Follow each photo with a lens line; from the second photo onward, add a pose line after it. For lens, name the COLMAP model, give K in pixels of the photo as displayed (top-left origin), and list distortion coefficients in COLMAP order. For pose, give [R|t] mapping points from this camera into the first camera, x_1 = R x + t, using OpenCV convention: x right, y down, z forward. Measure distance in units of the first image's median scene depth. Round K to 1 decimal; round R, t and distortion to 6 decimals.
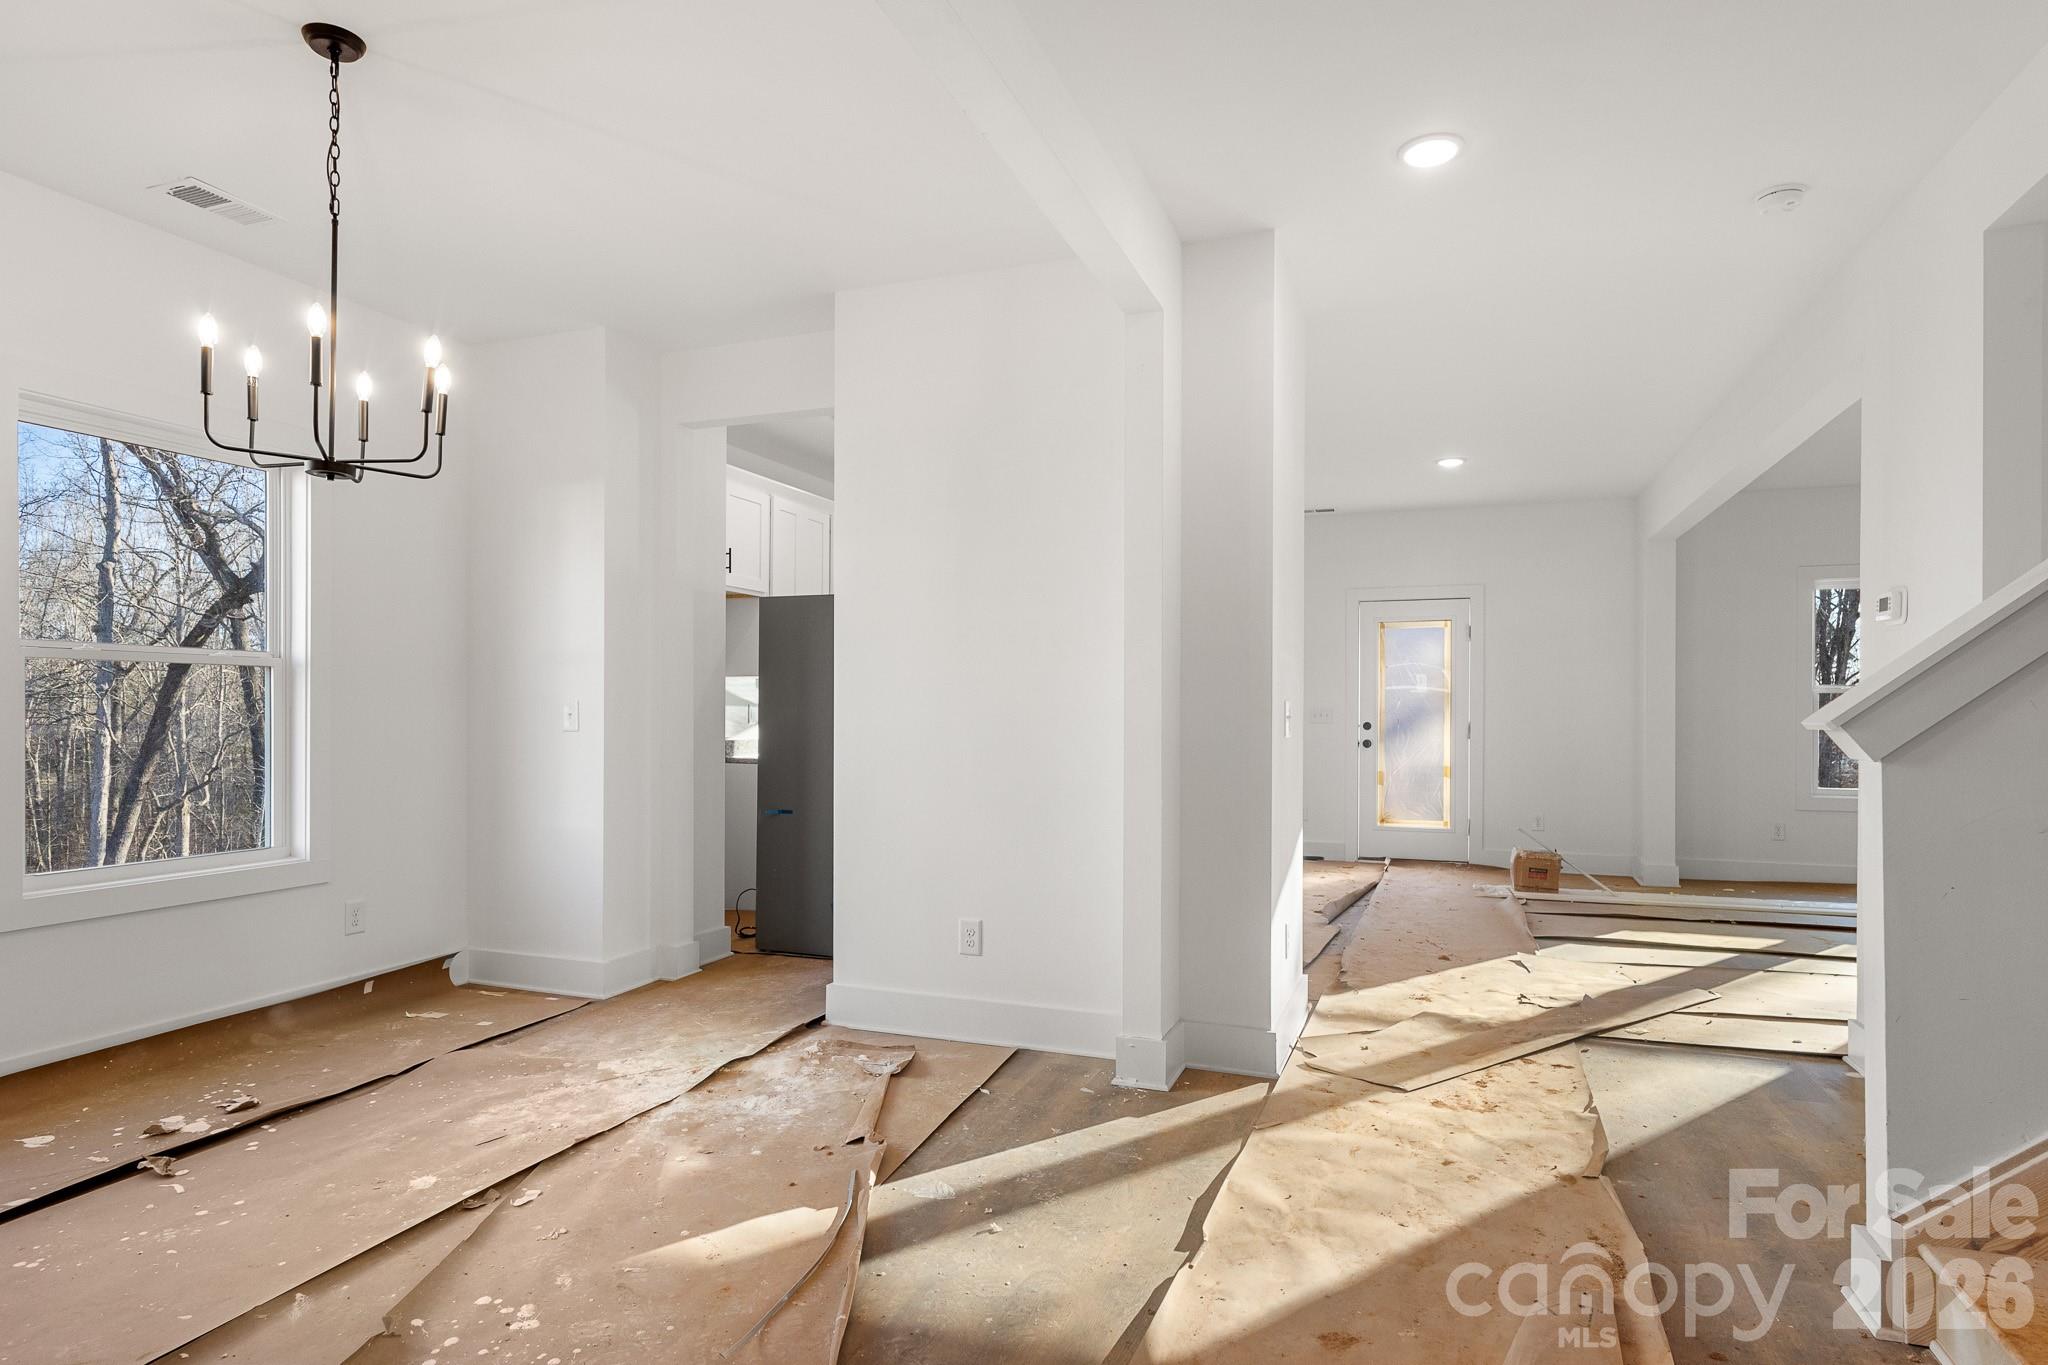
lens RADIAL K [[1121.3, 0, 1023.5], [0, 1121.3, 710.5], [0, 0, 1]] dist [0.000829, -0.000230]
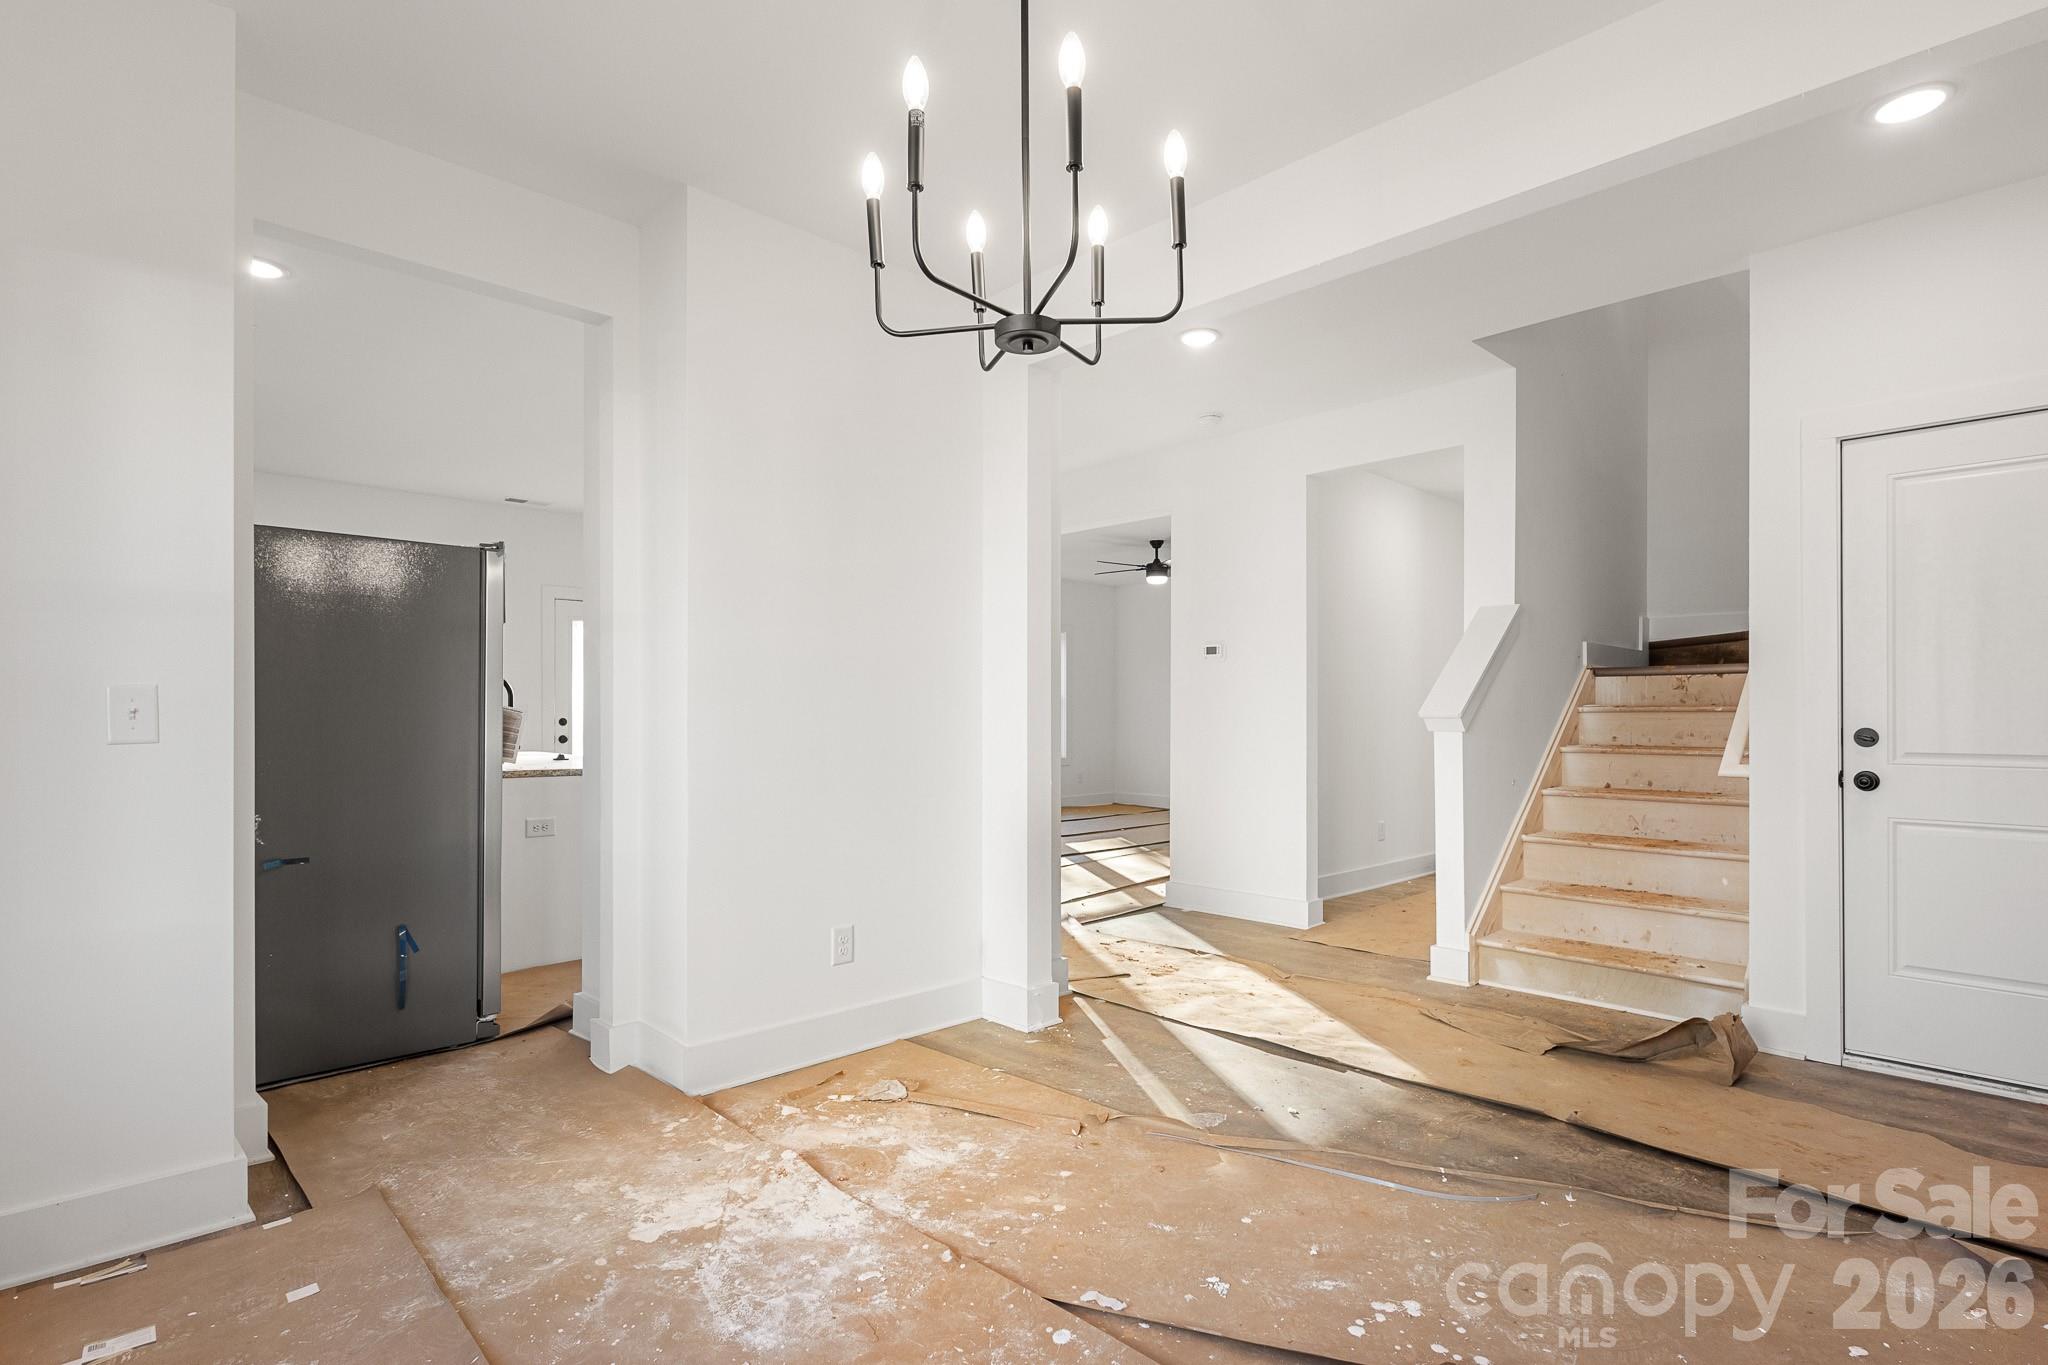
lens RADIAL K [[1021.5, 0, 1024.3], [0, 1021.5, 711.3], [0, 0, 1]] dist [-0.002115, -0.000014]
pose [[0.419835, -0.002495, 0.907597, -0.886948], [-0.002276, 0.999990, 0.003802, 0.000609], [-0.907598, -0.003662, 0.419825, 0.575481]]
